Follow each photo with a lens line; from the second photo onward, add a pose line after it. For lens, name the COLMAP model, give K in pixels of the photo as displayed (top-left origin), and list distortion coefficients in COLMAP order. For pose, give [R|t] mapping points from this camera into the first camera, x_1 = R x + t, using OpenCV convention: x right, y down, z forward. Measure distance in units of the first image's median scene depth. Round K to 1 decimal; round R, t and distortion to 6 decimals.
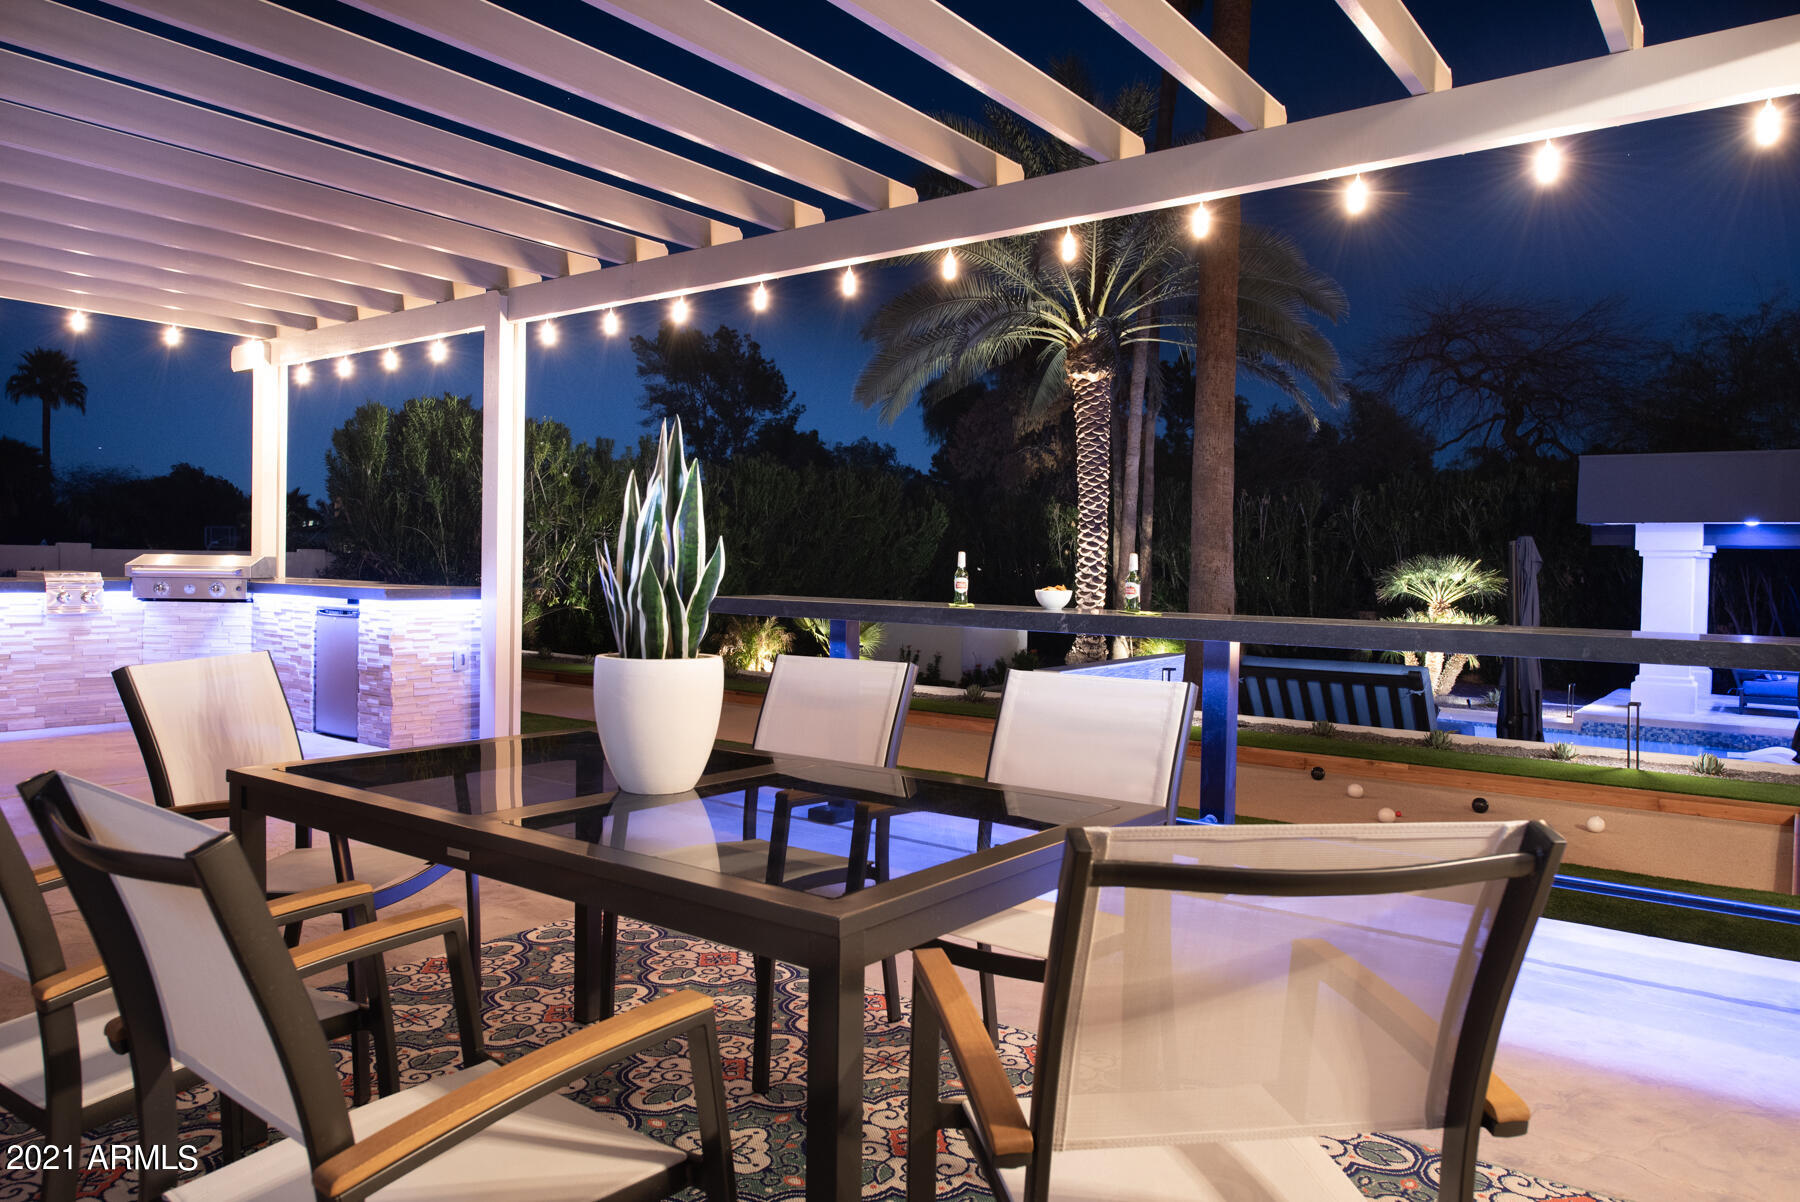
lens RADIAL K [[1190.0, 0, 900.0], [0, 1190.0, 601.0], [0, 0, 1]] dist [-0.000235, 0.001541]
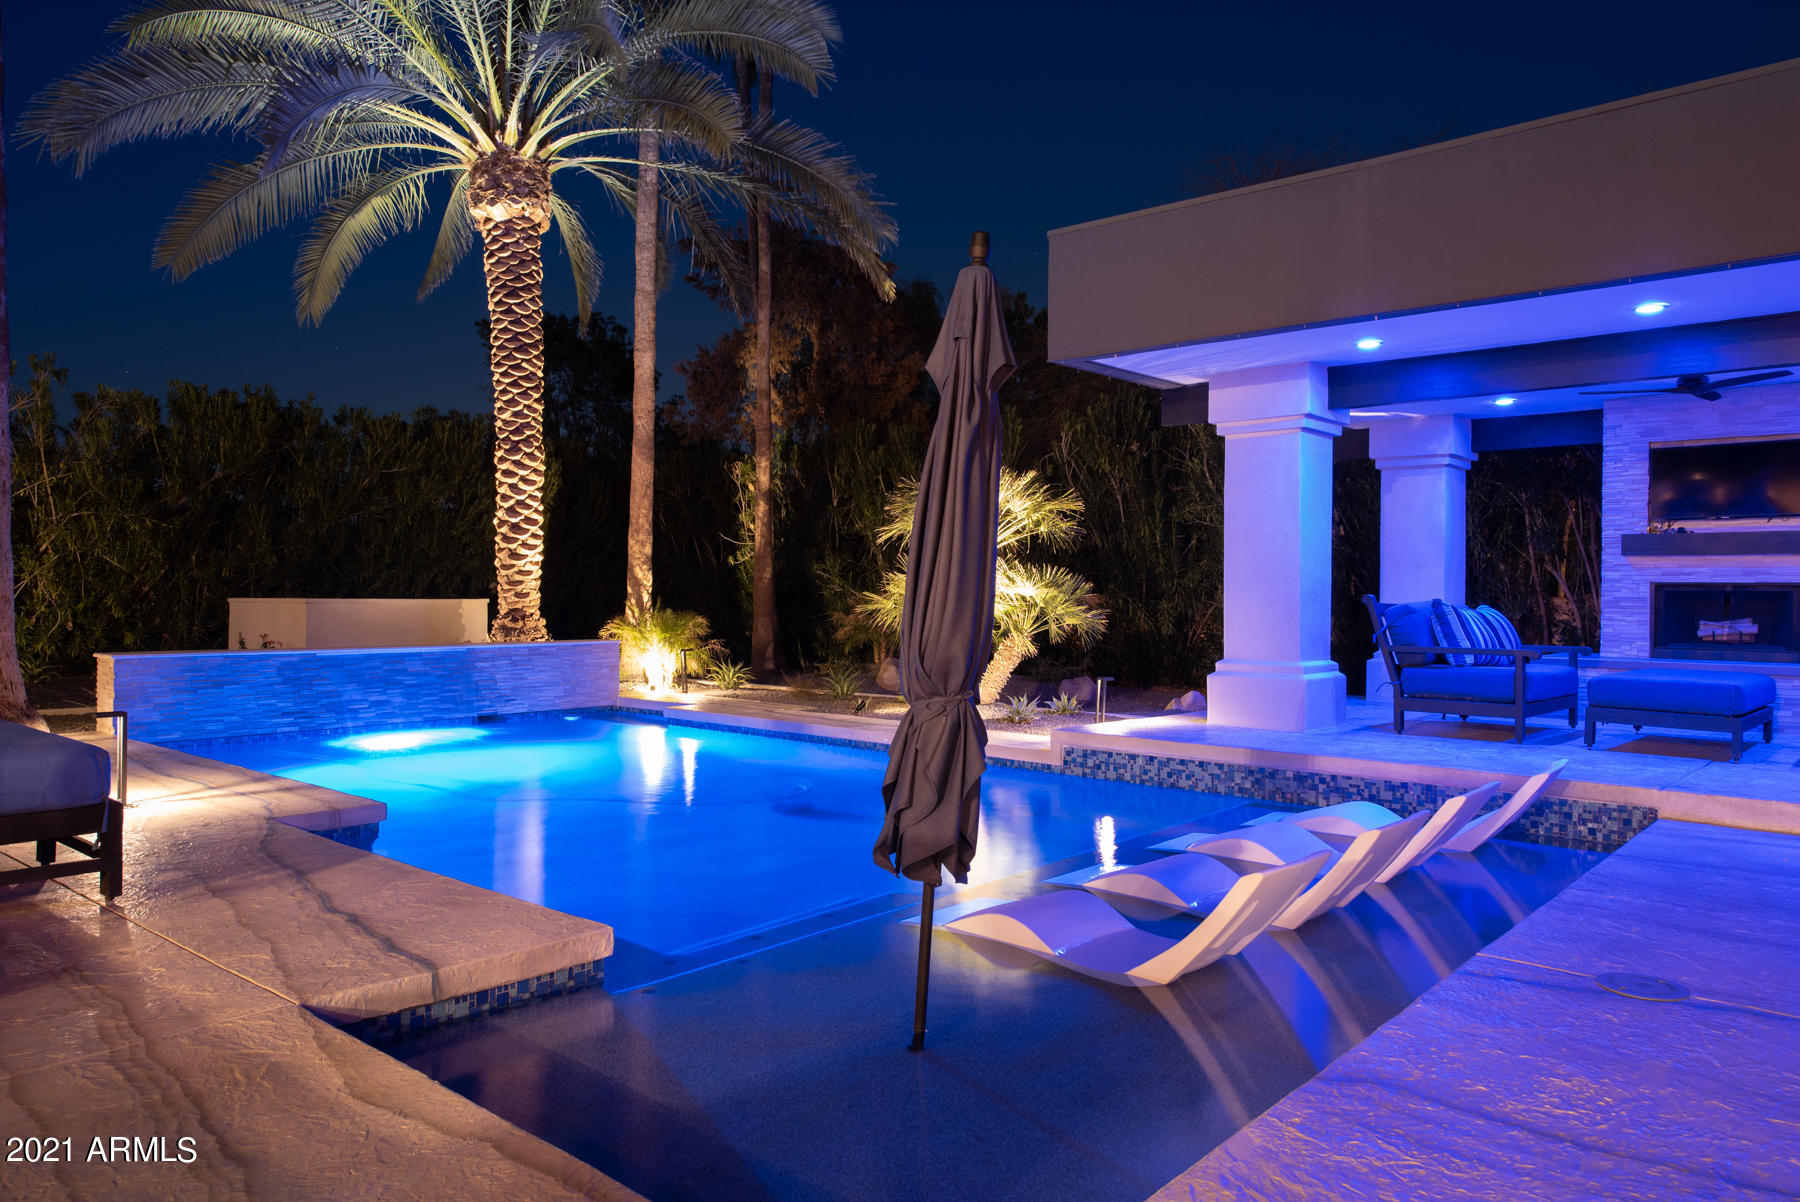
lens RADIAL K [[1190.0, 0, 900.0], [0, 1190.0, 601.0], [0, 0, 1]] dist [-0.000235, 0.001541]
pose [[0.996817, -0.007640, -0.079357, 0.425694], [0.005292, 0.999543, -0.029766, 0.041710], [0.079548, 0.029251, 0.996402, 0.379126]]
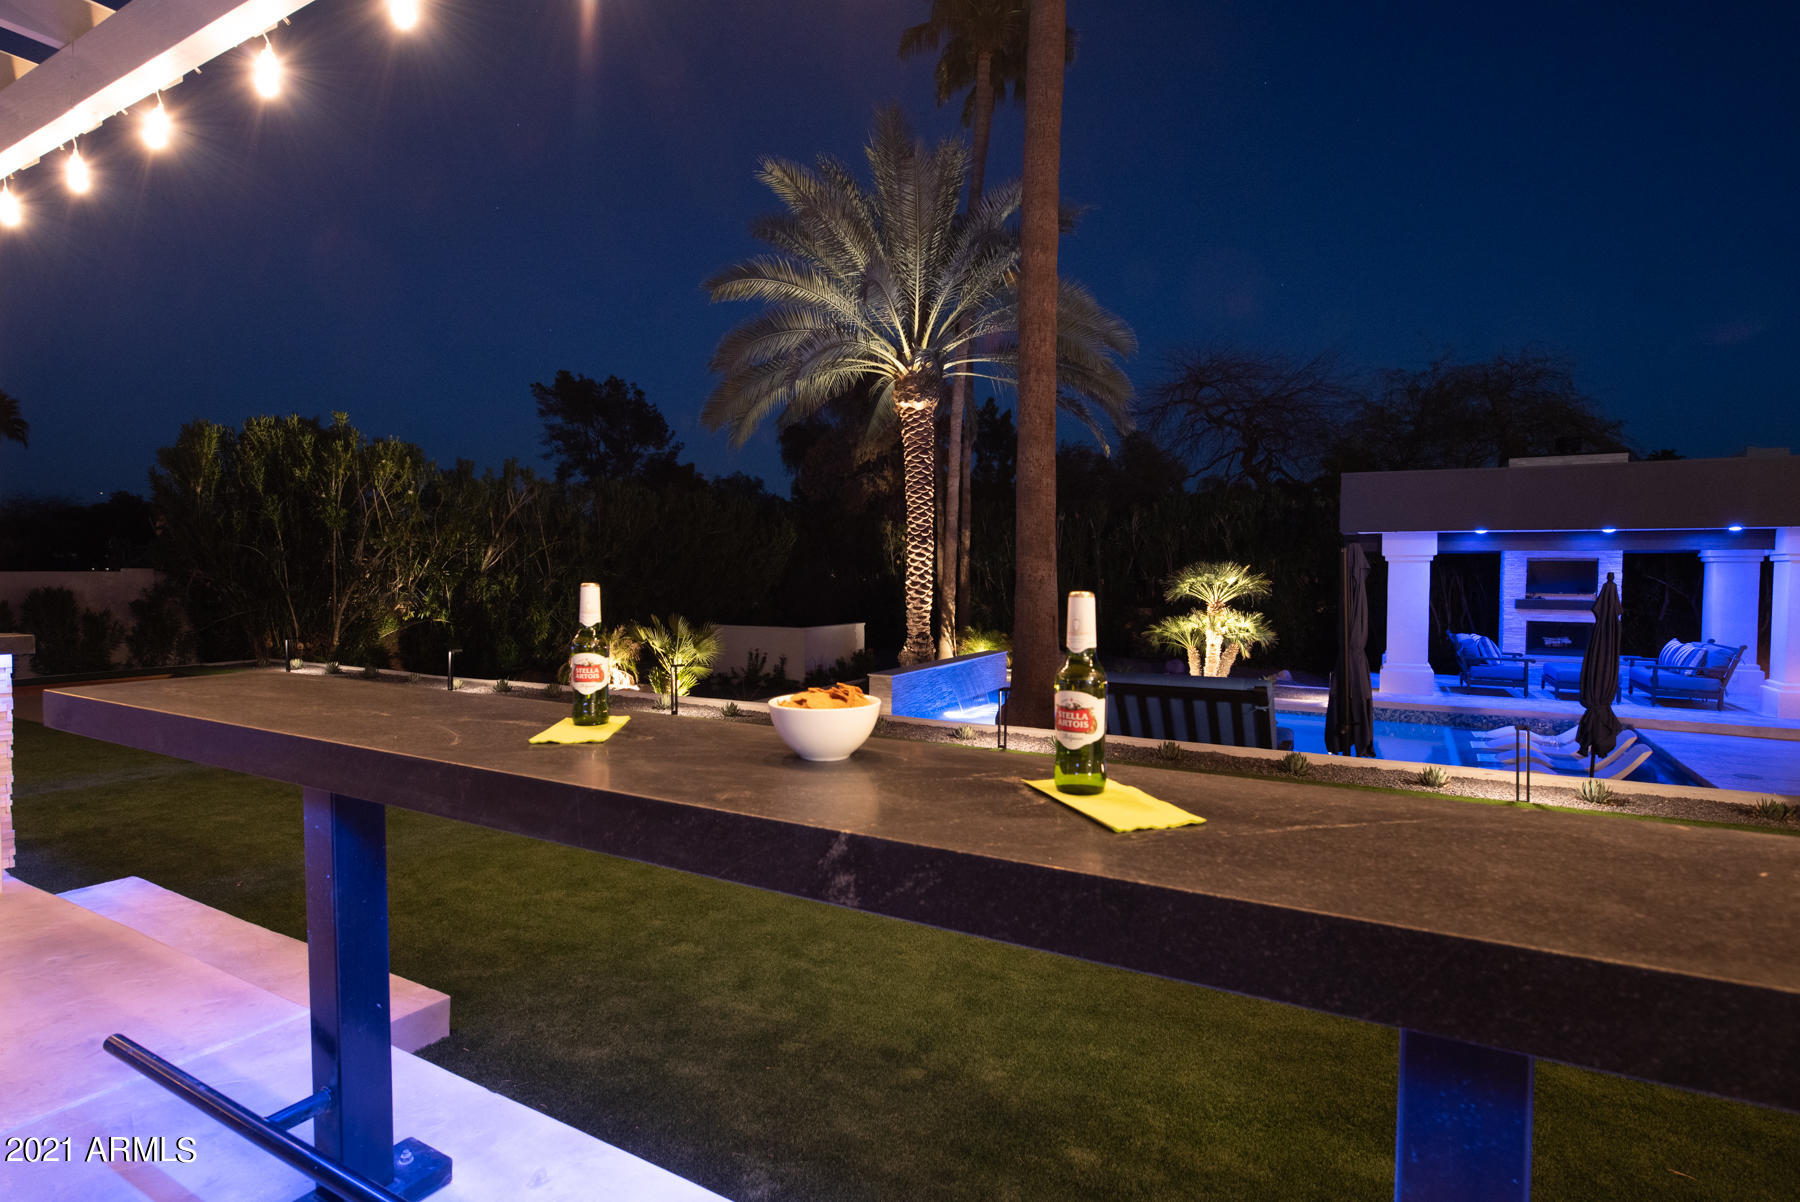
lens RADIAL K [[905.2, 0, 900.0], [0, 905.2, 601.0], [0, 0, 1]] dist [-0.006187, -0.000621]
pose [[0.990258, -0.017040, 0.138195, 0.024132], [0.016683, 0.999854, 0.003740, -0.007801], [-0.138239, -0.001398, 0.990398, 0.156487]]
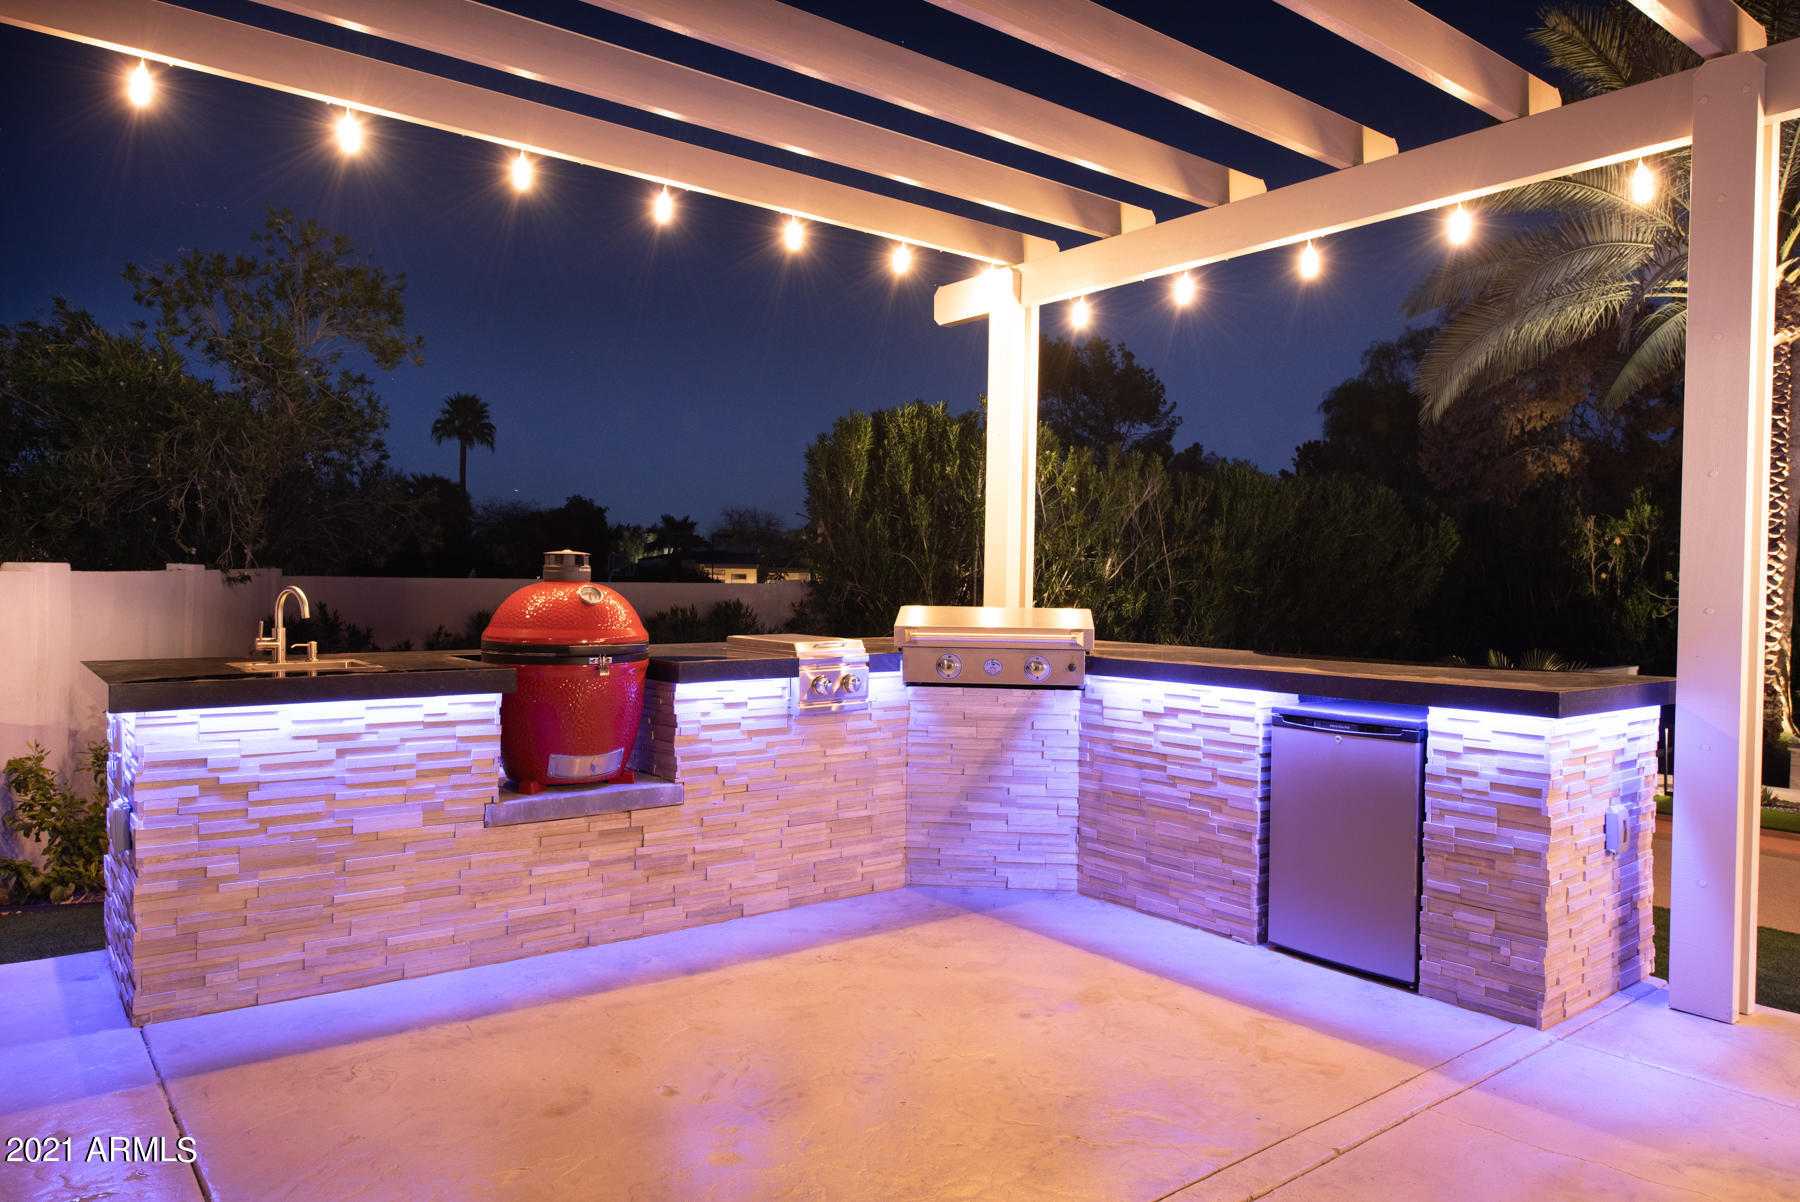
lens RADIAL K [[1190.0, 0, 900.0], [0, 1190.0, 601.0], [0, 0, 1]] dist [-0.000235, 0.001541]
pose [[0.967891, -0.000922, -0.251368, -0.170176], [-0.003711, 0.999832, -0.017956, -0.011027], [0.251342, 0.018312, 0.967725, 0.146079]]
